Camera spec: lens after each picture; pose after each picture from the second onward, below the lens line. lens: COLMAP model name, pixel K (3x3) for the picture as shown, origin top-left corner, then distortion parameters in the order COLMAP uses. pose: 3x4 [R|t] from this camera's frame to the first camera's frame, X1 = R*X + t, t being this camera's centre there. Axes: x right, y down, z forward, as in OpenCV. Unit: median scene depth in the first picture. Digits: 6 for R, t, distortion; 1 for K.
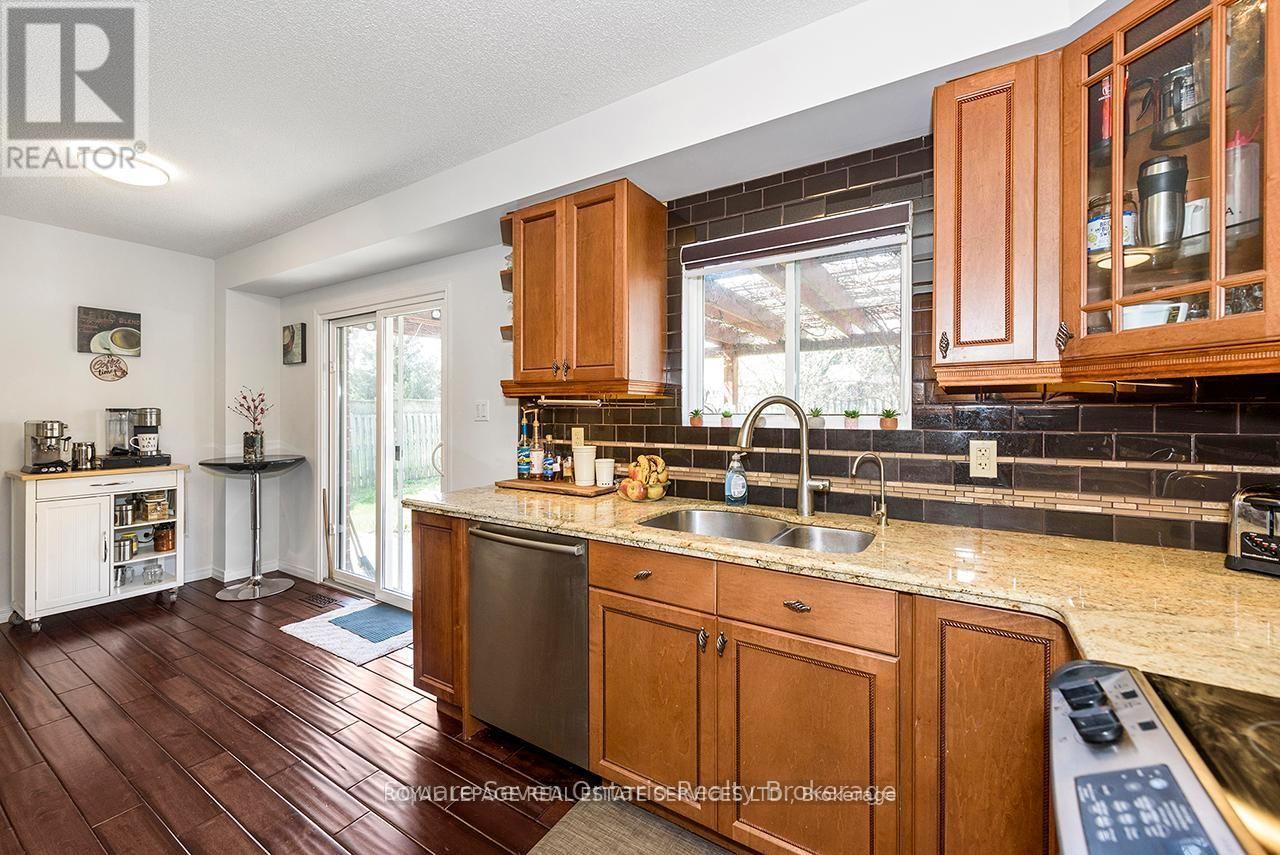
lens RADIAL K [[504.8, 0, 642.6], [0, 504.8, 417.2], [0, 0, 1]] dist [0.002524, 0.000037]
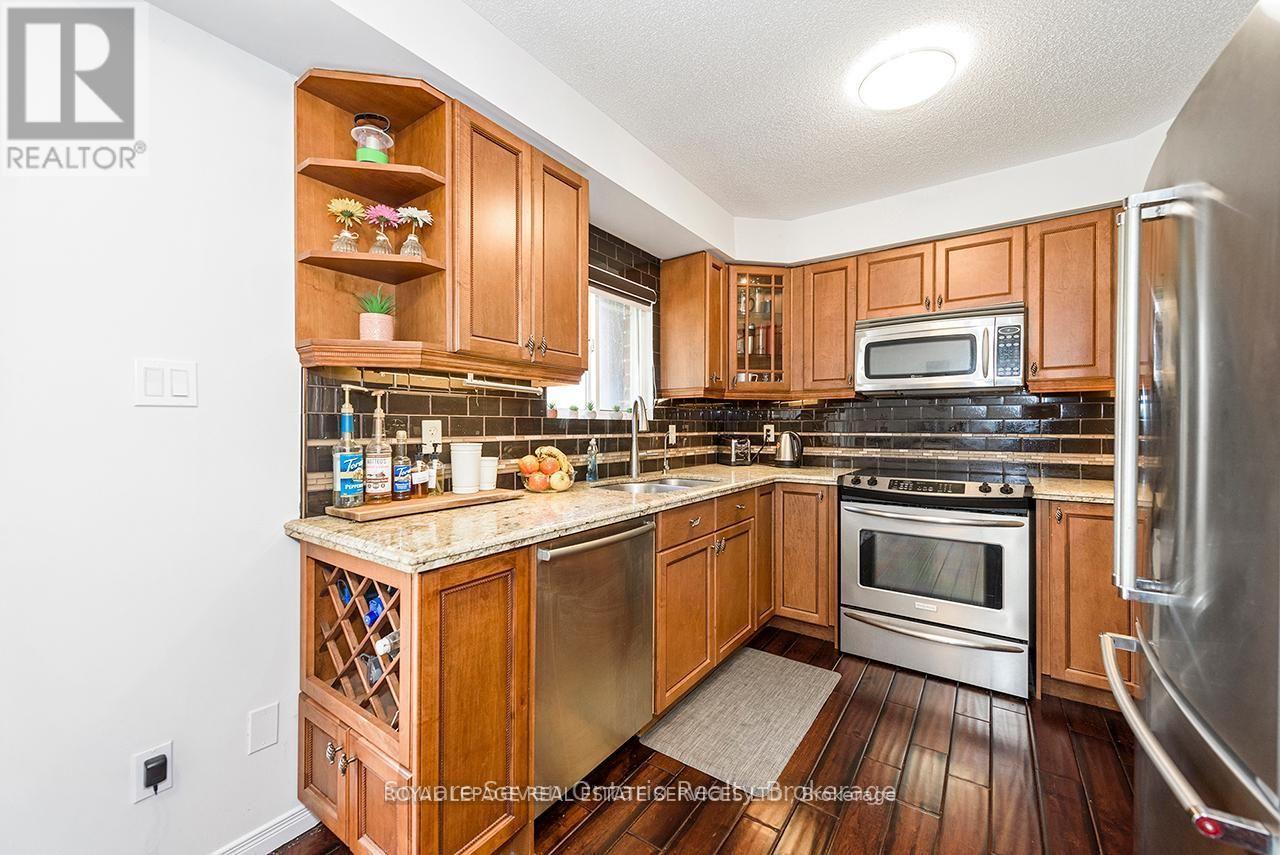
lens RADIAL K [[504.8, 0, 639.1], [0, 504.8, 427.2], [0, 0, 1]] dist [0.002524, 0.000037]
pose [[0.050991, -0.003948, 0.998691, -0.994683], [0.004504, 0.999983, 0.003723, 0.034413], [-0.998689, 0.004308, 0.051008, 0.779353]]
